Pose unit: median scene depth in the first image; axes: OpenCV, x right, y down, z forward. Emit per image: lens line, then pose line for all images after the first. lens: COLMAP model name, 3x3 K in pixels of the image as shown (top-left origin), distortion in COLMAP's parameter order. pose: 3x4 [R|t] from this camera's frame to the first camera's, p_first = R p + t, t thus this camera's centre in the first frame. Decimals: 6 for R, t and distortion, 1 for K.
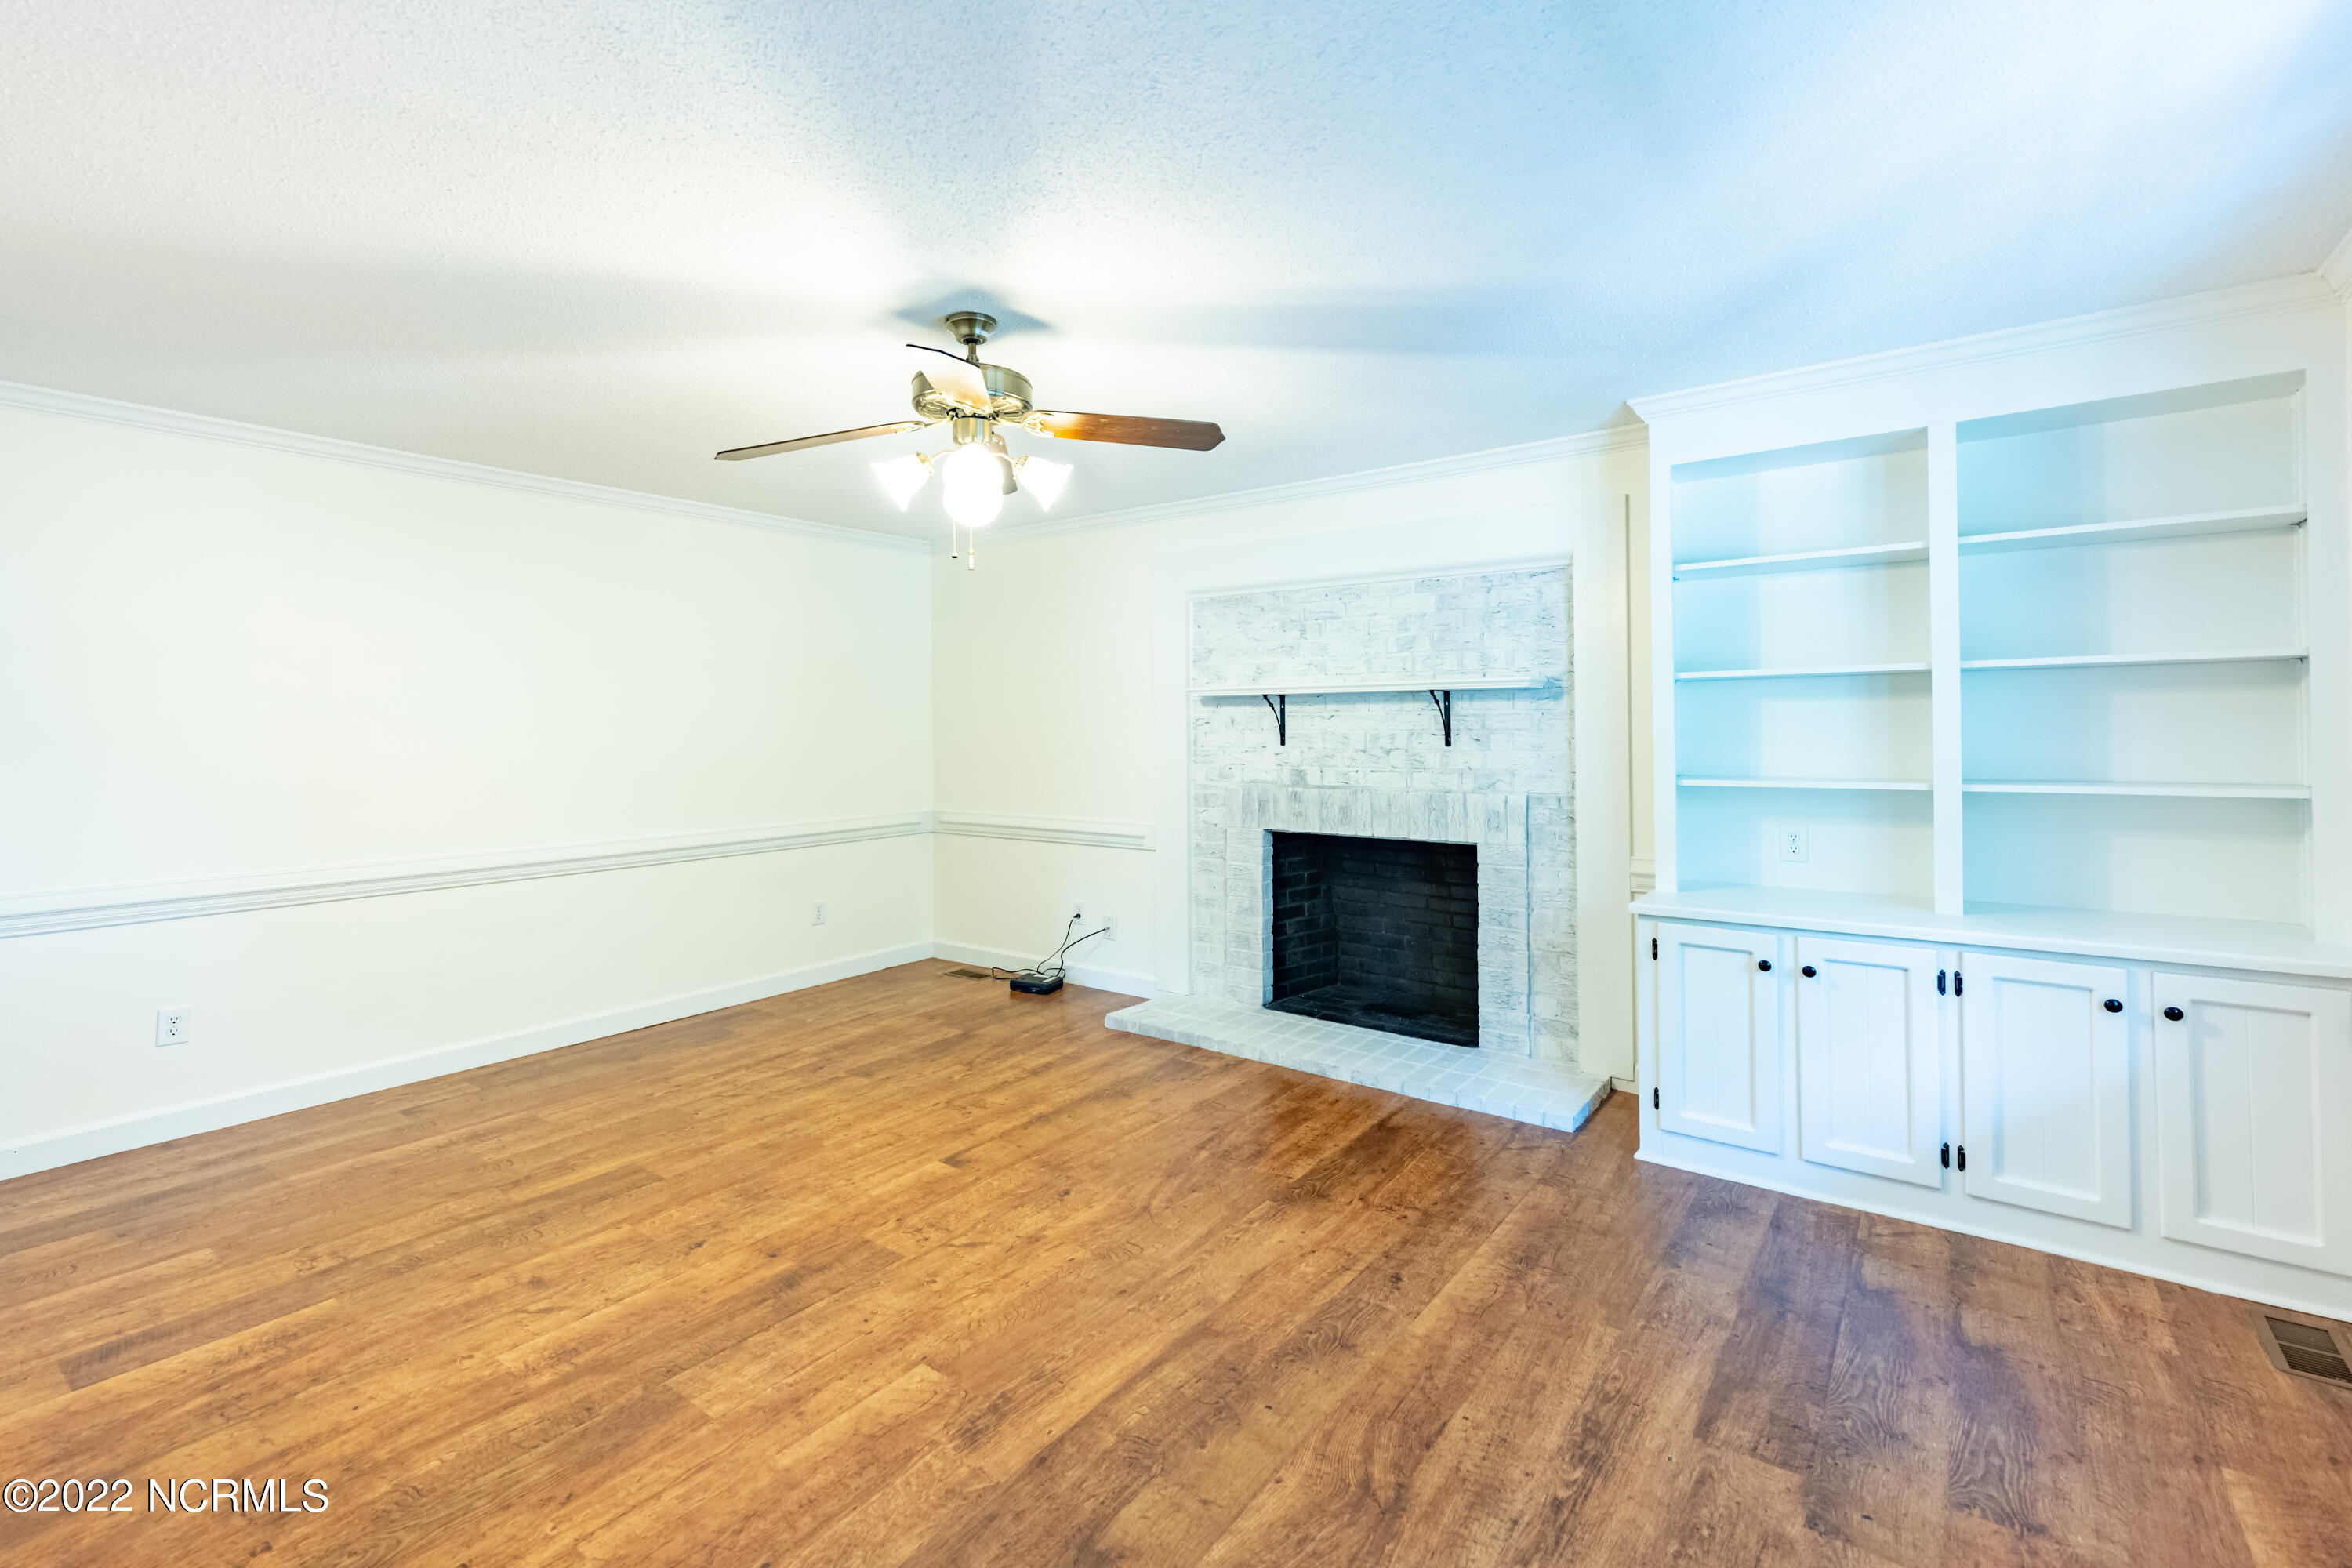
lens RADIAL K [[1032.0, 0, 1159.6], [0, 1032.0, 714.3], [0, 0, 1]] dist [0.013286, -0.000435]
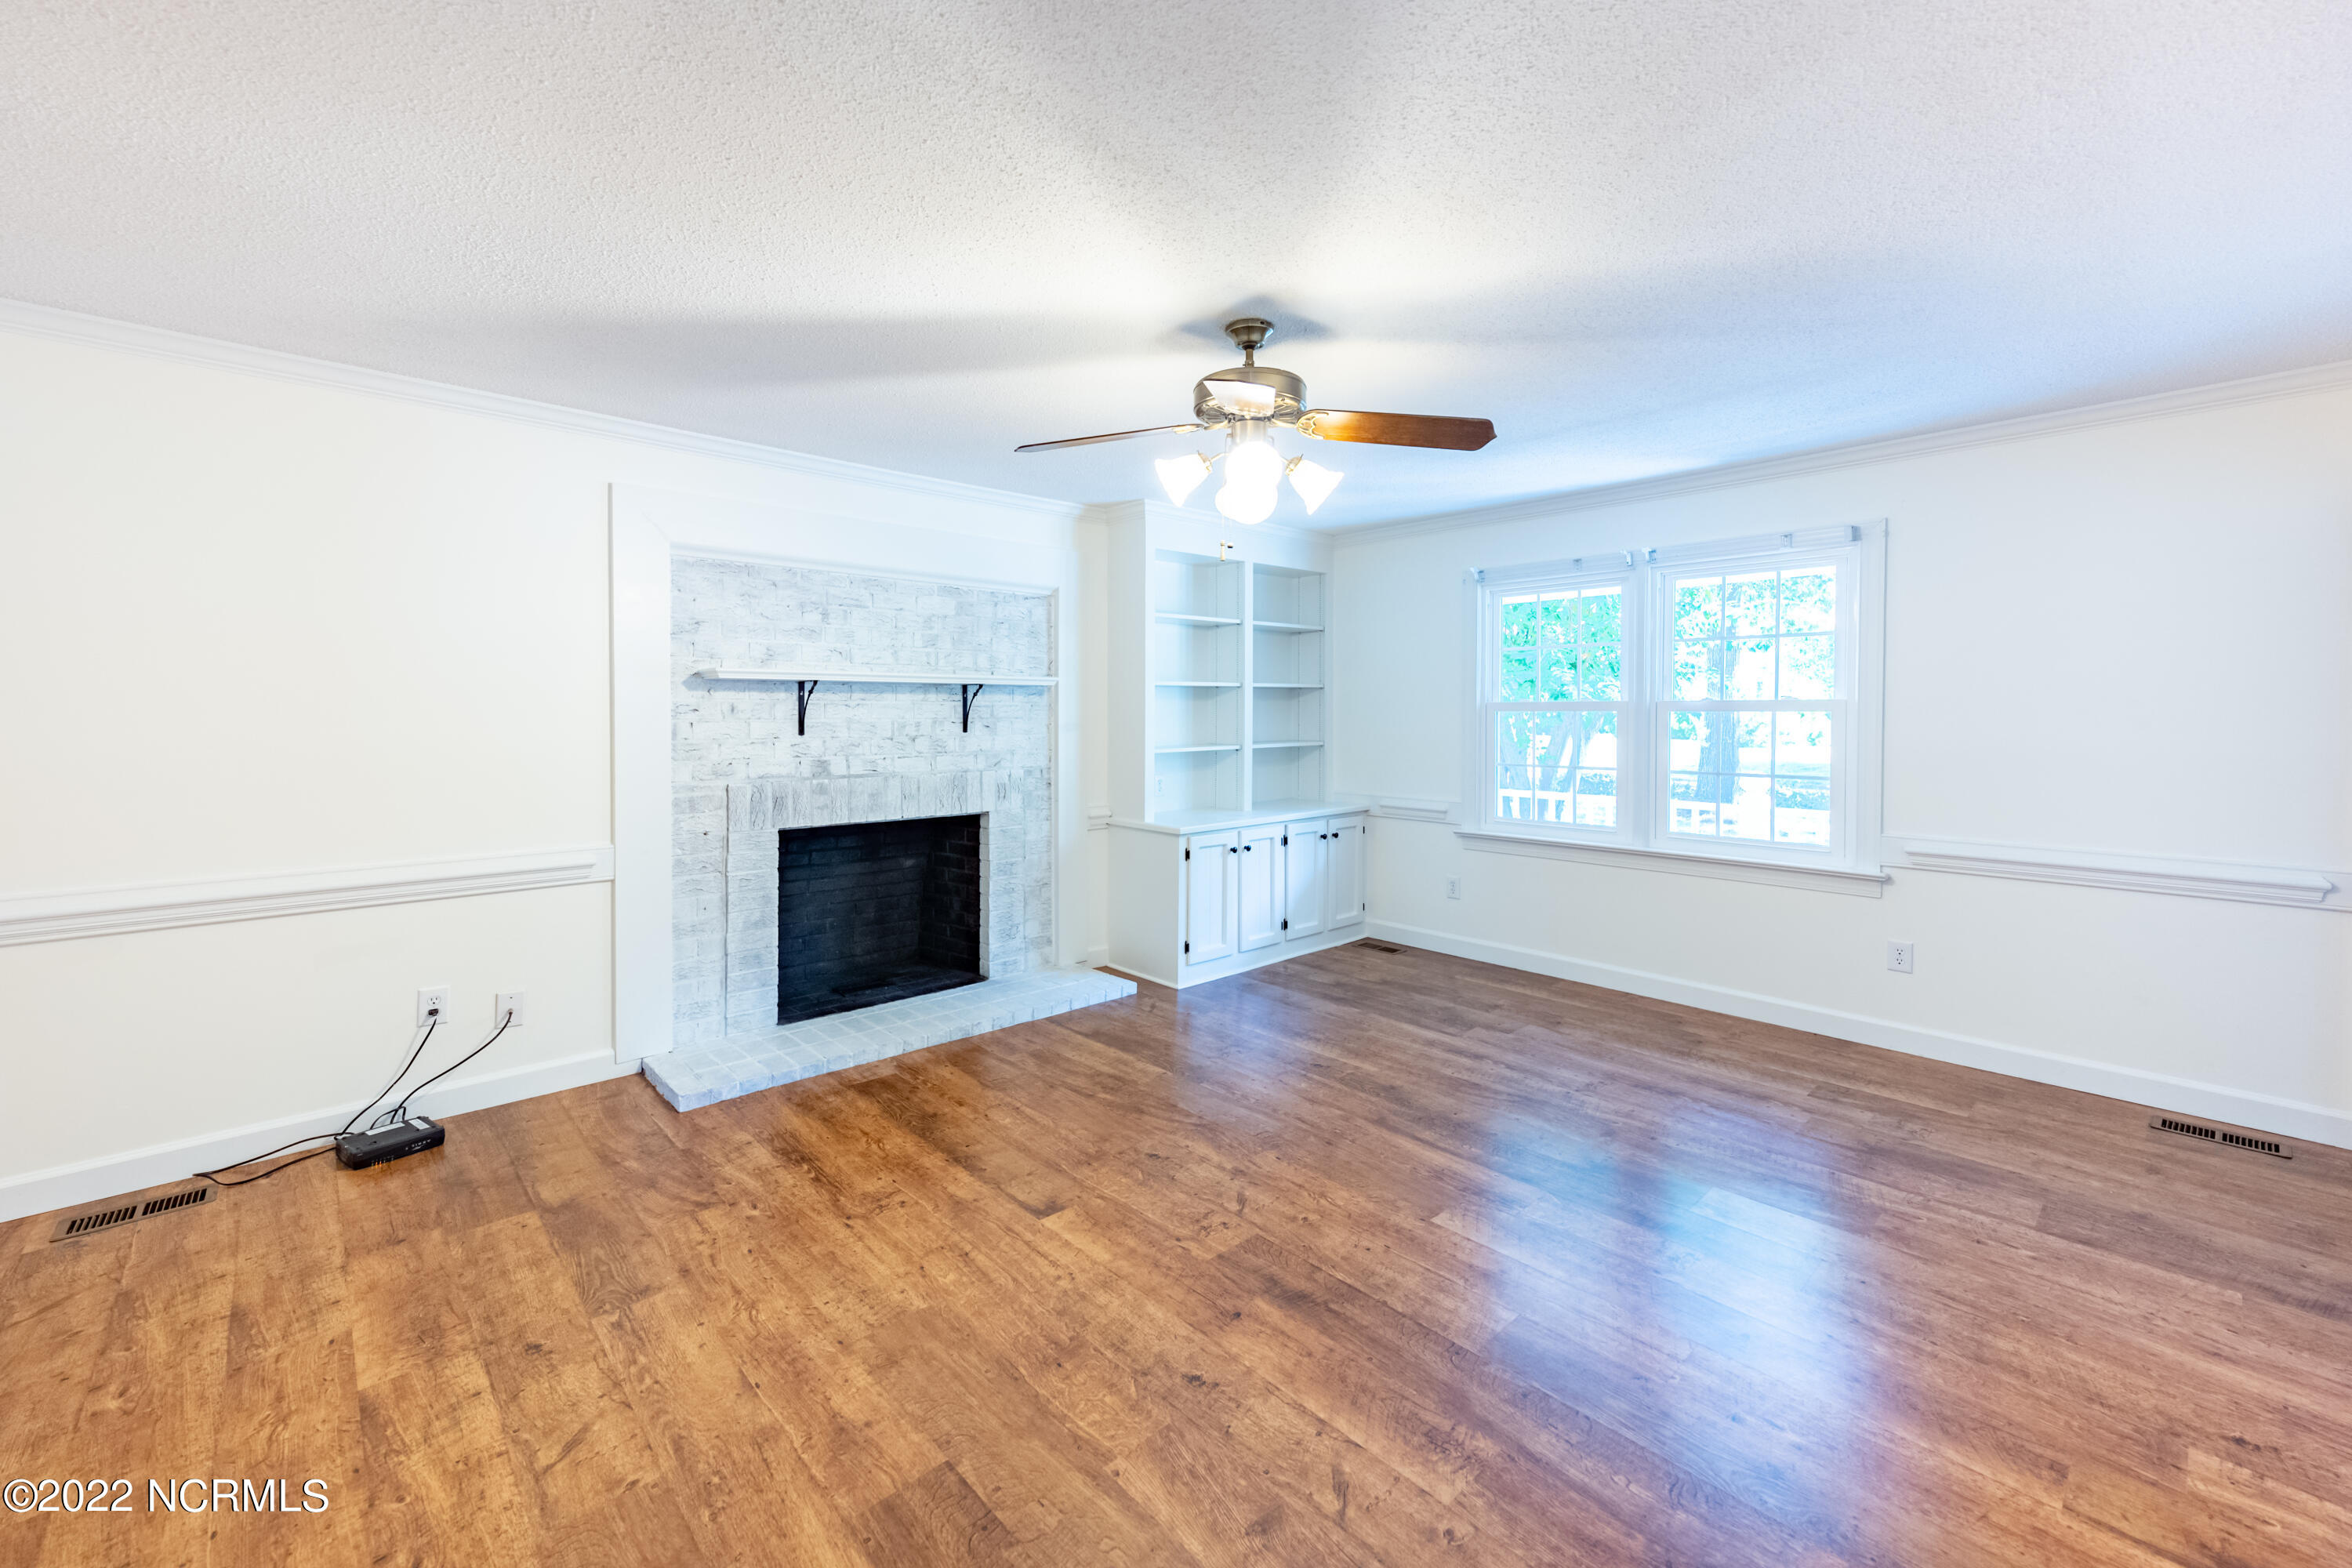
lens RADIAL K [[963.5, 0, 1160.8], [0, 963.5, 723.3], [0, 0, 1]] dist [0.014115, 0.000094]
pose [[0.183244, -0.004845, 0.983056, -0.783104], [-0.011737, 0.999906, 0.007116, 0.010681], [-0.982997, -0.012842, 0.183170, 0.606773]]
